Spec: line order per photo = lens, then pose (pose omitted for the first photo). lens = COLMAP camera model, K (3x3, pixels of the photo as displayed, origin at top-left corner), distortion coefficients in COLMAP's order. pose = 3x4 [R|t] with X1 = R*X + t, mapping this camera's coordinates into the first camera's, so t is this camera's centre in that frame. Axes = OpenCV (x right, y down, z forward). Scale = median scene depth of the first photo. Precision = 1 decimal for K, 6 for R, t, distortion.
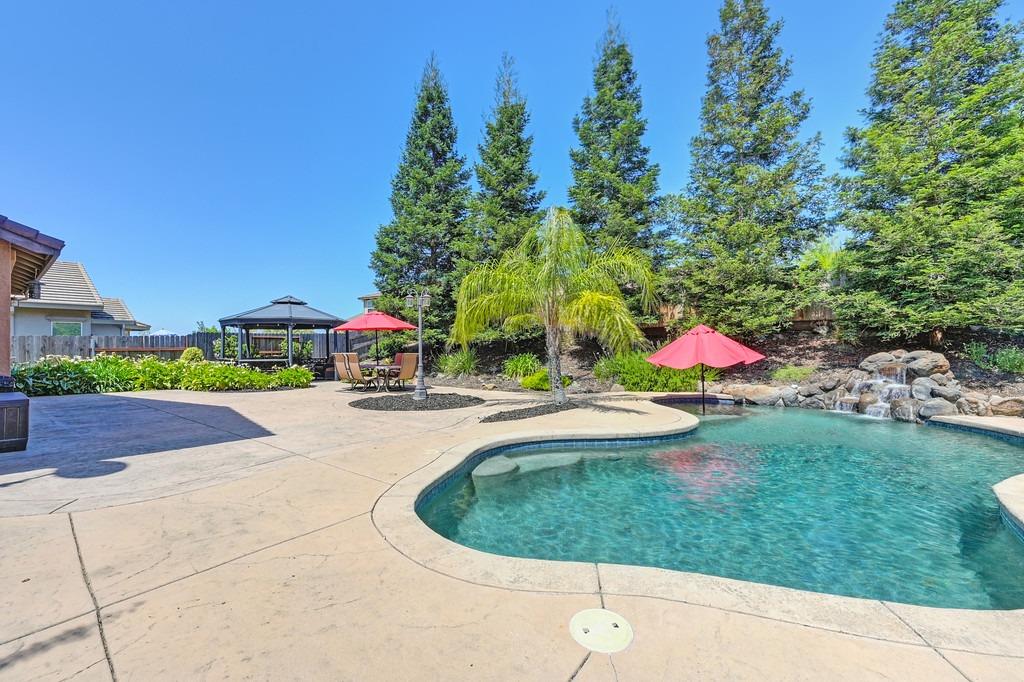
lens RADIAL K [[403.4, 0, 513.4], [0, 403.4, 345.7], [0, 0, 1]] dist [-0.000490, 0.000152]
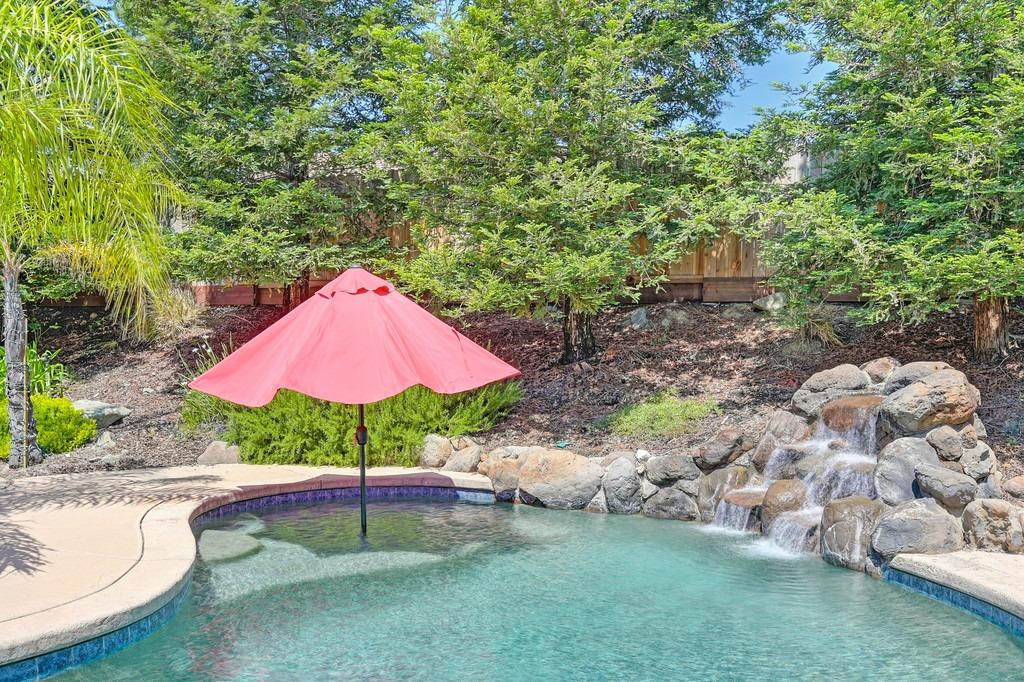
lens RADIAL K [[914.8, 0, 511.7], [0, 914.8, 405.8], [0, 0, 1]] dist [0.001698, 0.003586]
pose [[0.970428, 0.006406, 0.241306, 0.366401], [-0.026080, 0.996579, 0.078425, -0.002368], [-0.239979, -0.082399, 0.967275, 0.232681]]
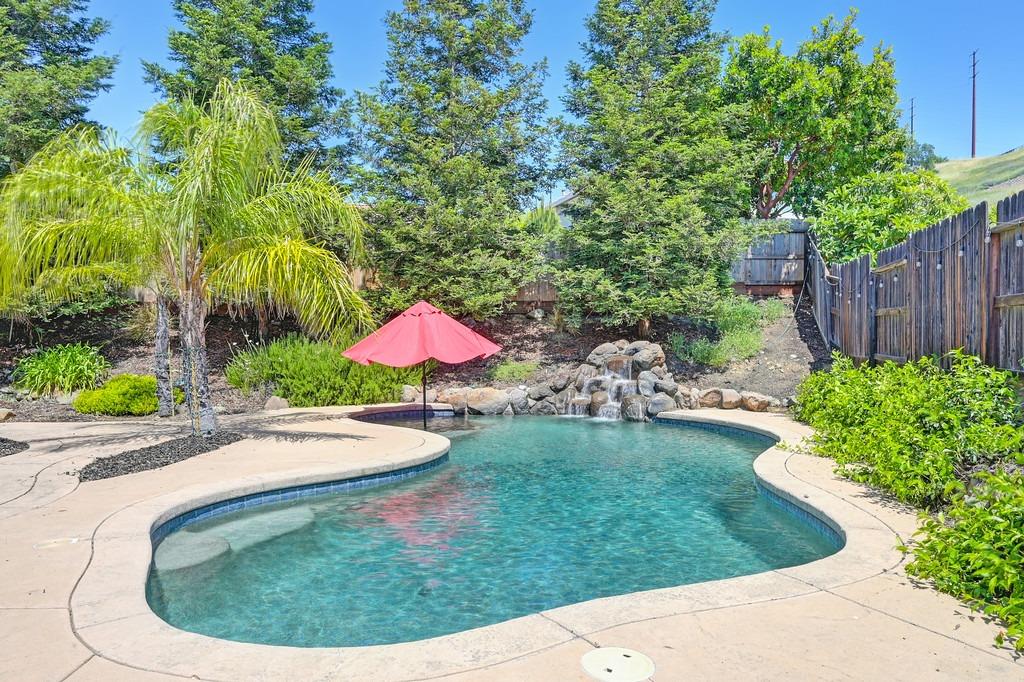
lens RADIAL K [[697.6, 0, 511.6], [0, 697.6, 342.2], [0, 0, 1]] dist [-0.000815, 0.000462]
pose [[0.769054, 0.003305, 0.639175, -0.149494], [-0.012387, 0.999876, 0.009735, 0.003196], [-0.639063, -0.015404, 0.769000, 0.005331]]
